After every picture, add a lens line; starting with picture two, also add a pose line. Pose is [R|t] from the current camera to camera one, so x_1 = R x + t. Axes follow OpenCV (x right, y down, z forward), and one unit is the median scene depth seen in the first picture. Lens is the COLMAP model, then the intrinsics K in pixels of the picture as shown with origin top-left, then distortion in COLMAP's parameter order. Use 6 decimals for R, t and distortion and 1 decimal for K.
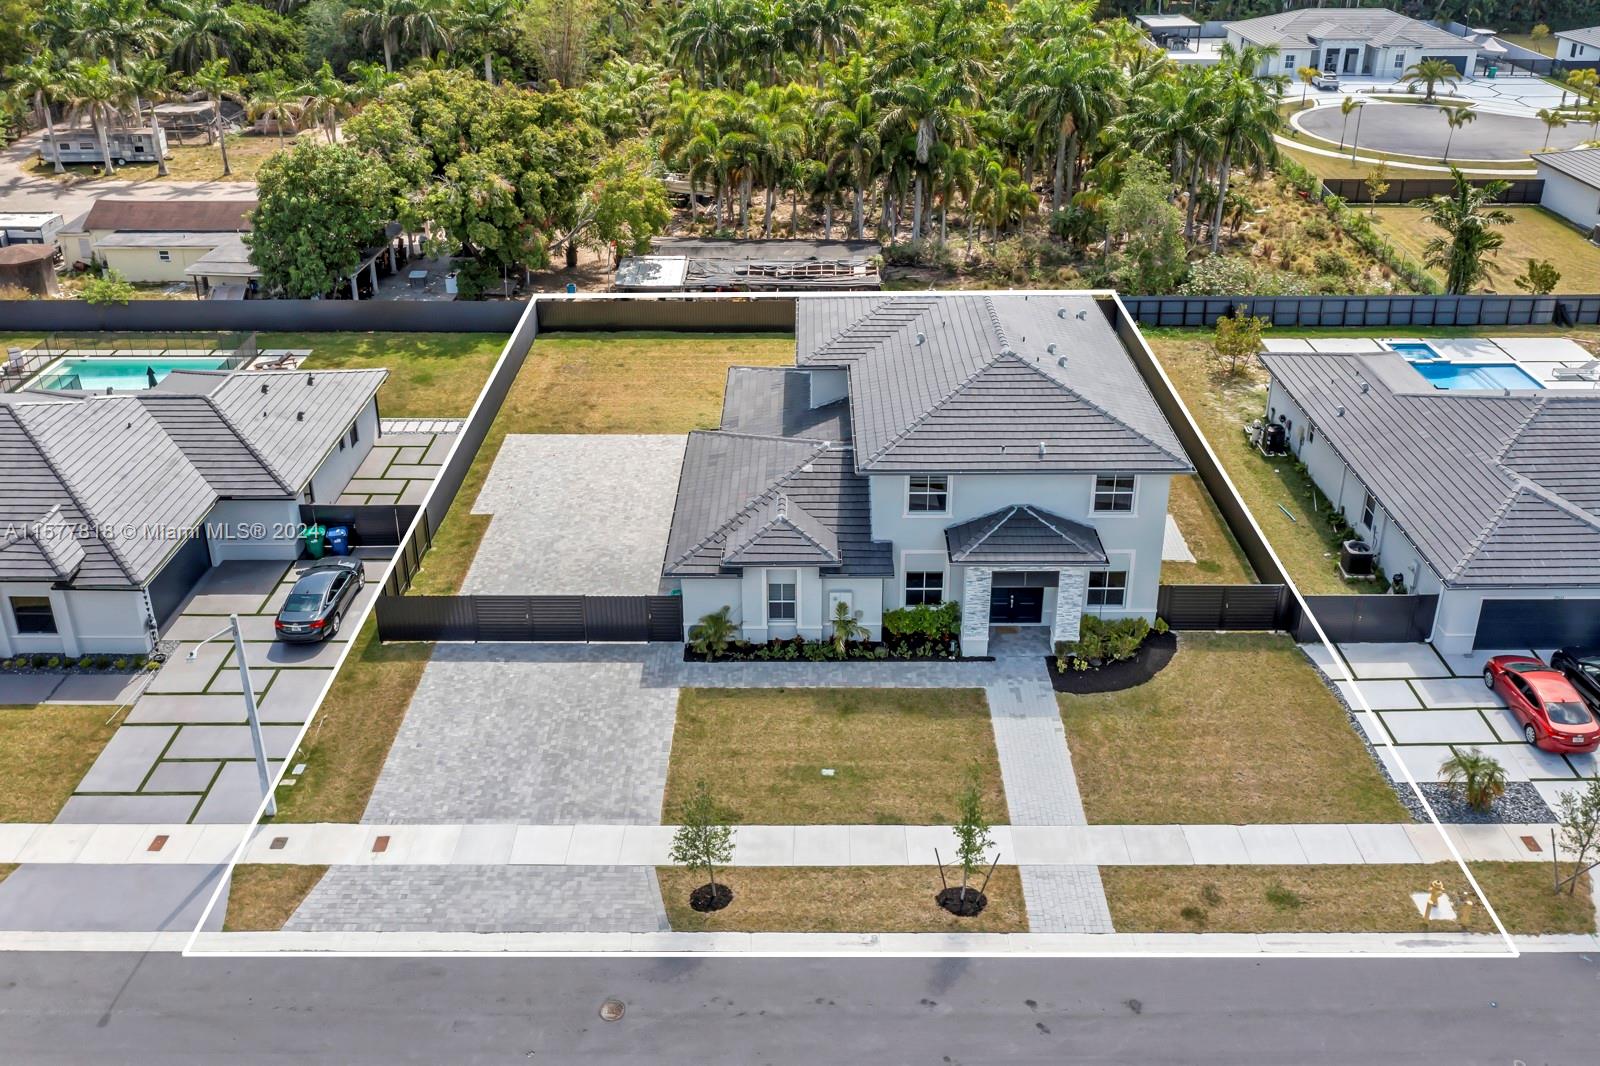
lens RADIAL K [[1362.9, 0, 803.0], [0, 1362.9, 390.5], [0, 0, 1]] dist [-0.007004, -0.005230]
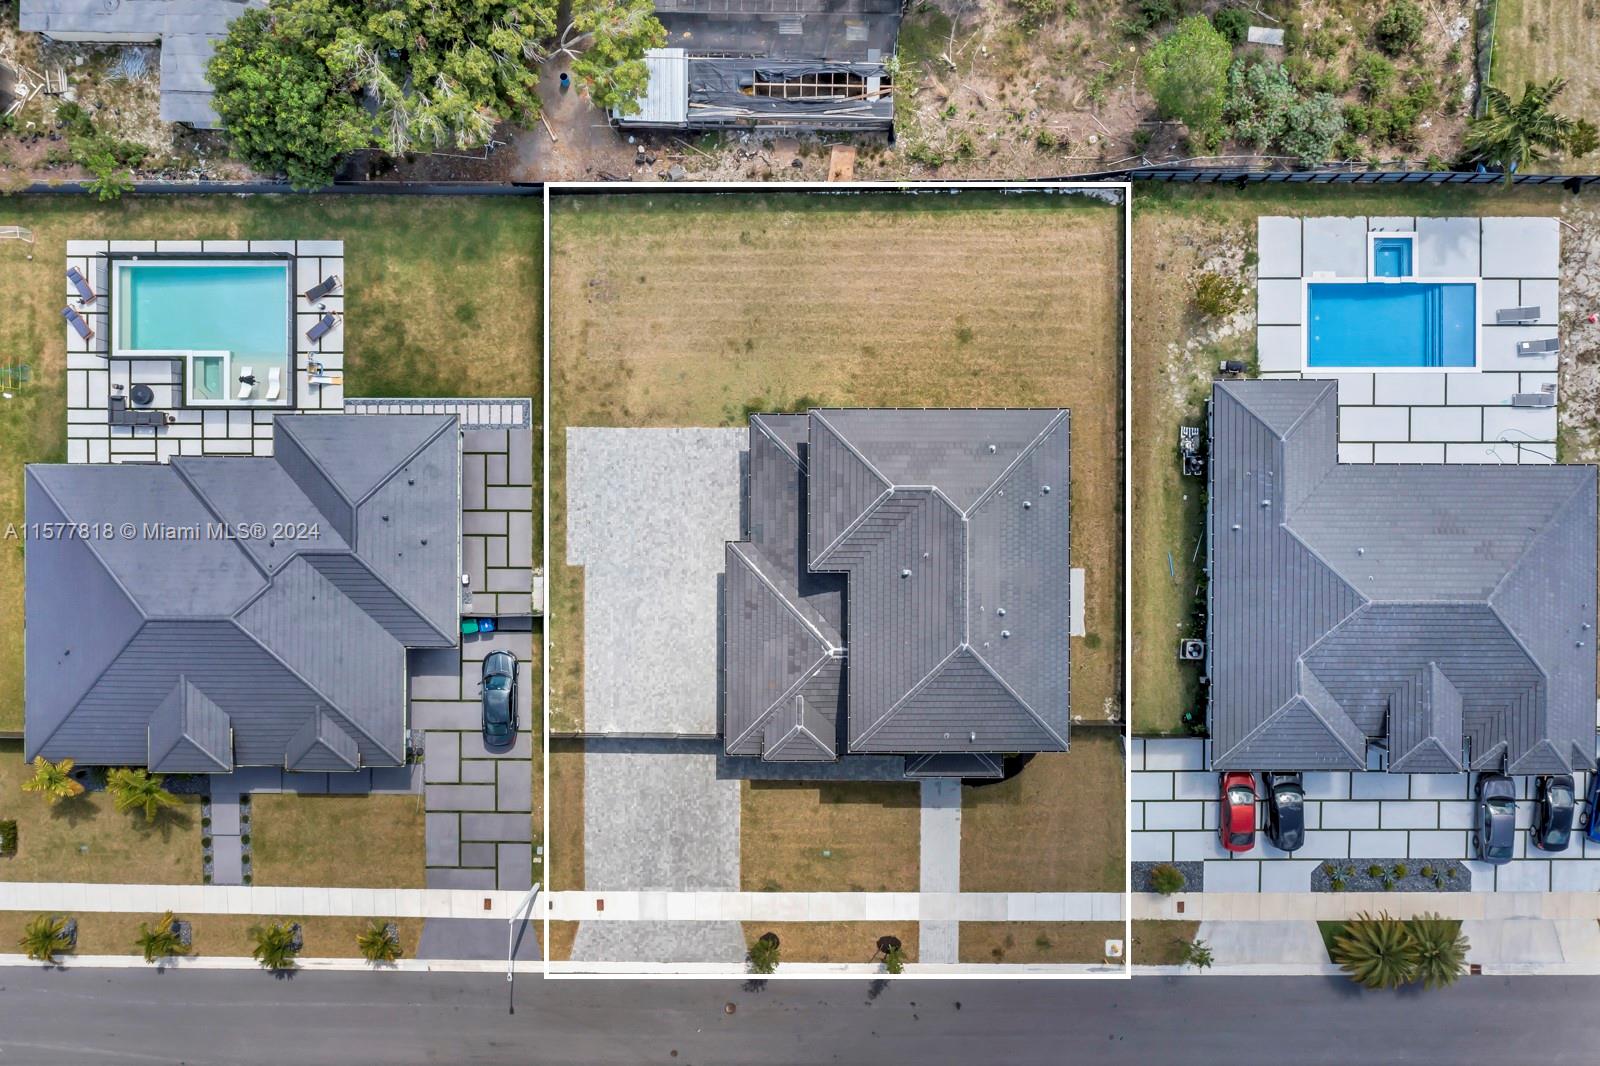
lens RADIAL K [[1327.0, 0, 800.0], [0, 1327.0, 533.0], [0, 0, 1]] dist [-0.018411, -0.000205]
pose [[0.999992, -0.000956, -0.003875, -0.010032], [0.003944, 0.385371, 0.922753, -1.477124], [0.000611, -0.922761, 0.385371, 0.675666]]
